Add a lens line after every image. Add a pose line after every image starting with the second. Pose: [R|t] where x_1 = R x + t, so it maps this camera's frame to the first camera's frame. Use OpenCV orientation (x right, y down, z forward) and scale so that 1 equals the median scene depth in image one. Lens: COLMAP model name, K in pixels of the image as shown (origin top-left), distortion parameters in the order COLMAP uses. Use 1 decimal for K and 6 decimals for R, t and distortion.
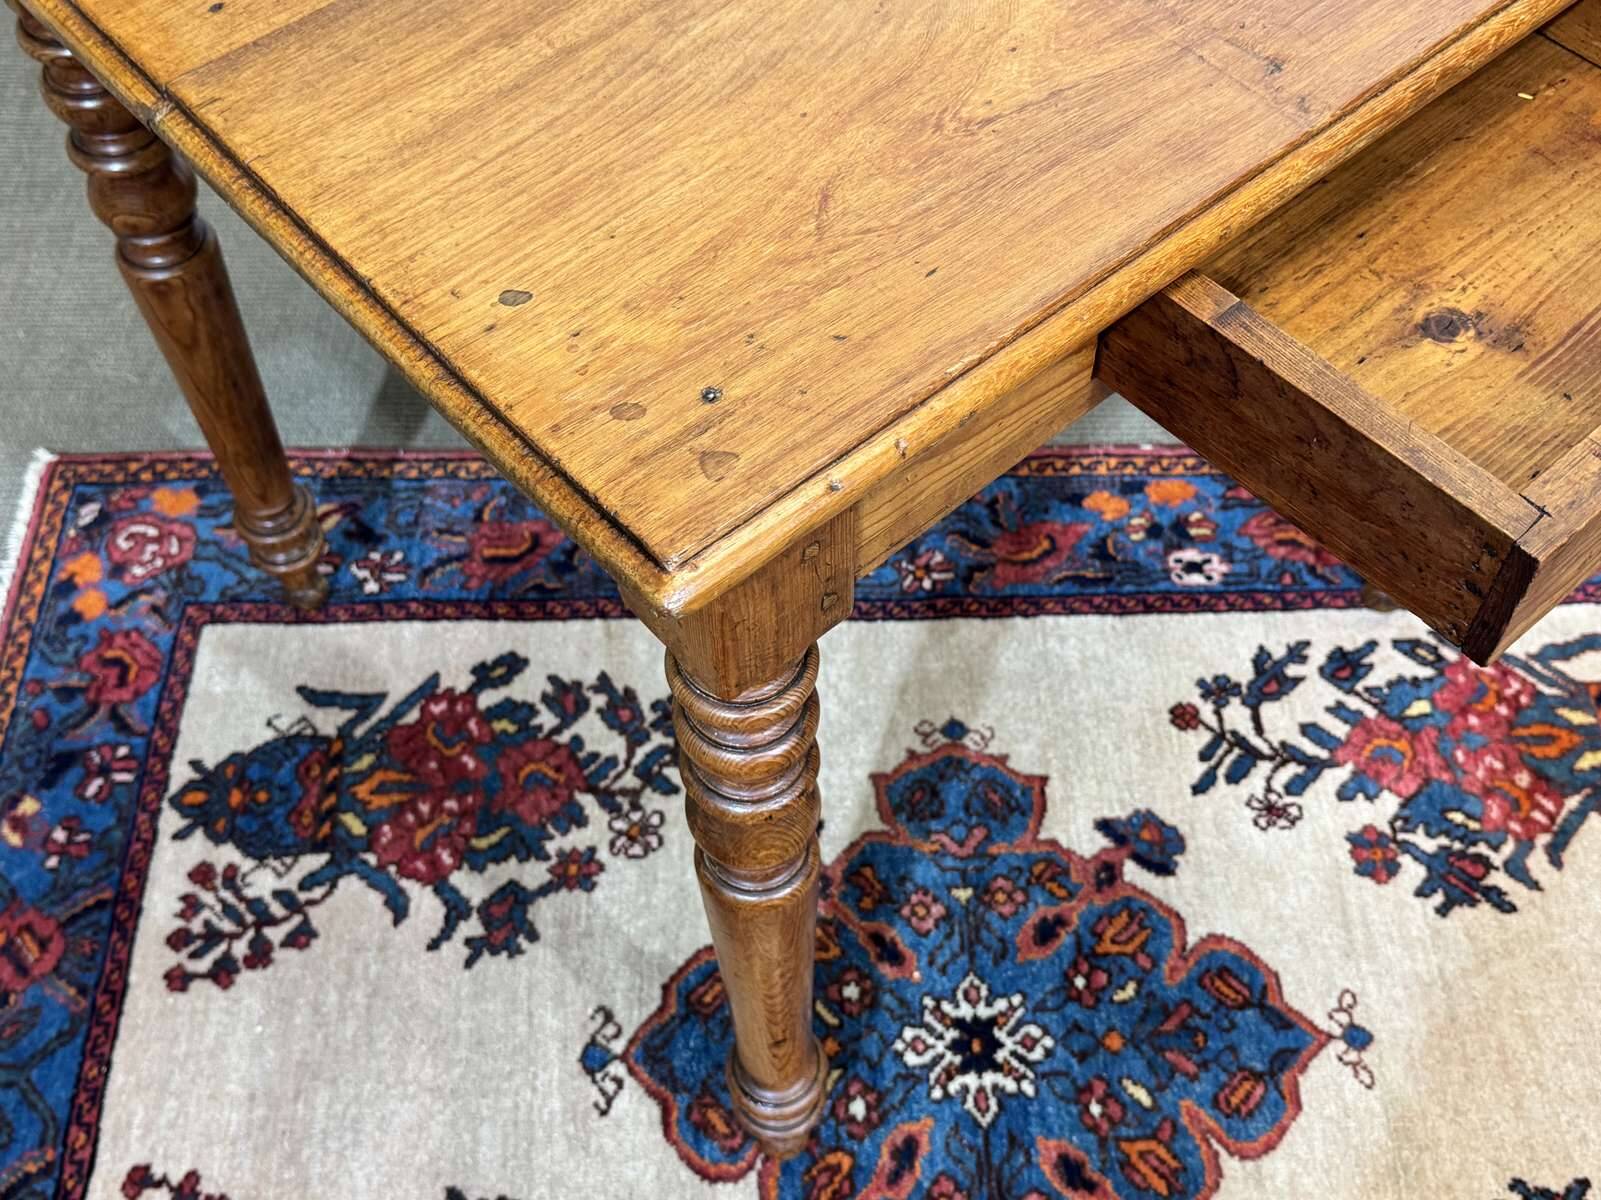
lens RADIAL K [[1801.2, 0, 810.8], [0, 1801.2, 599.8], [0, 0, 1]] dist [0.095430, 0.000000]
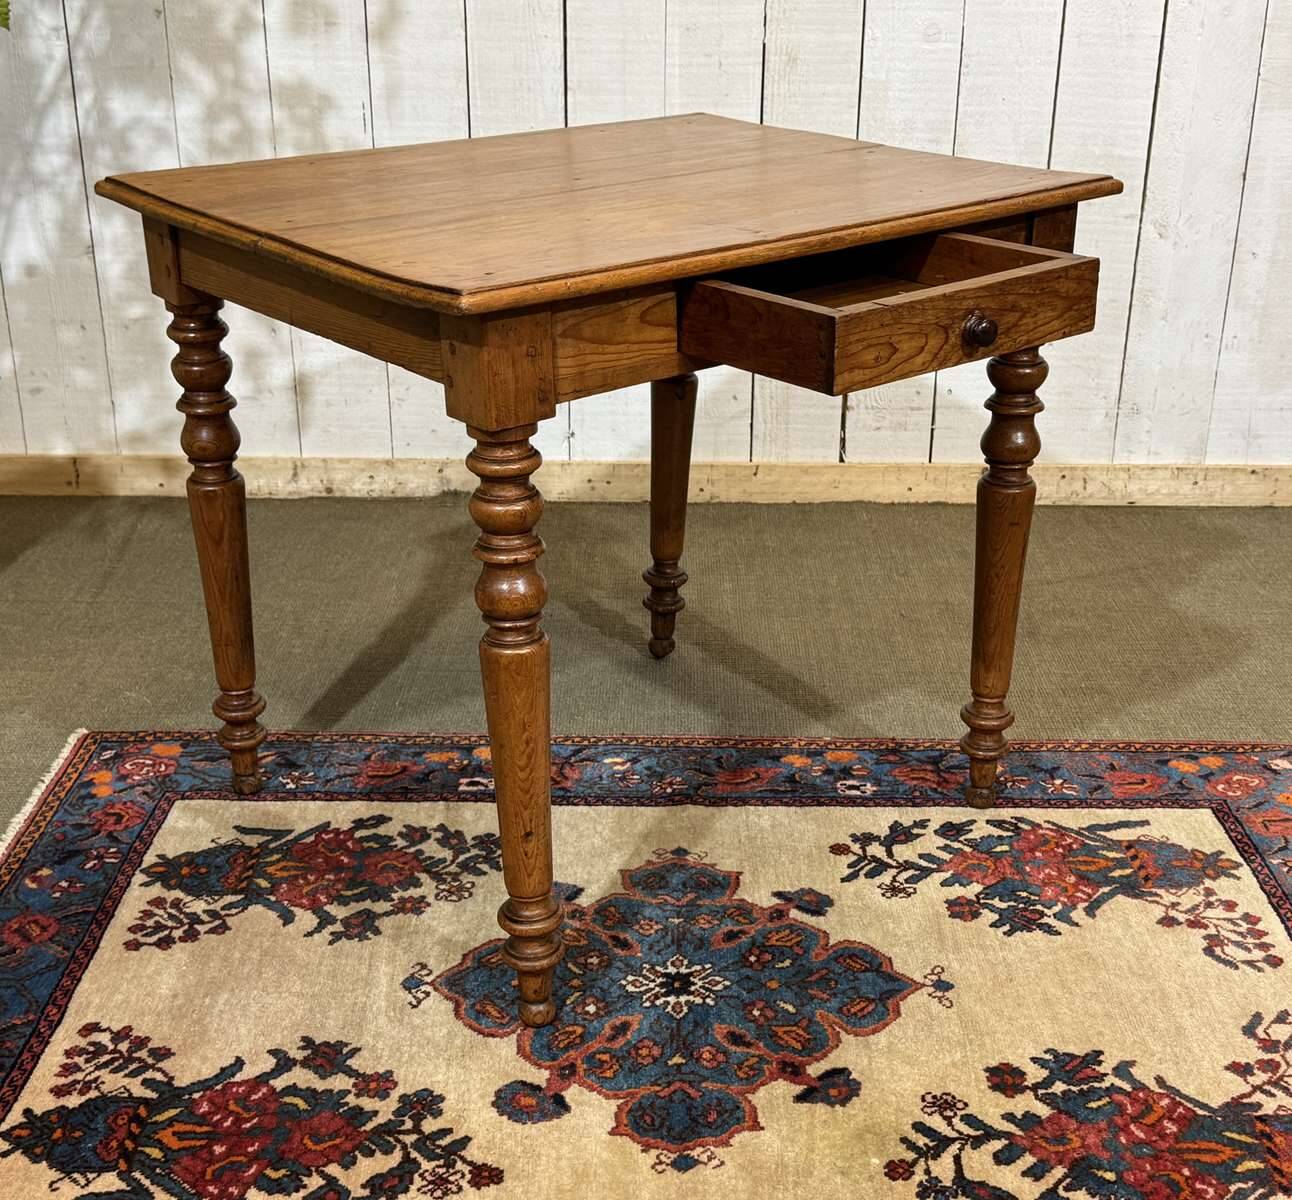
lens RADIAL K [[1846.7, 0, 656.9], [0, 1846.7, 608.0], [0, 0, 1]] dist [0.101380, 0.000000]
pose [[0.999309, 0.006376, -0.036604, 0.119166], [-0.024807, 0.847921, -0.529542, 0.722588], [0.027661, 0.530084, 0.847494, -0.378110]]
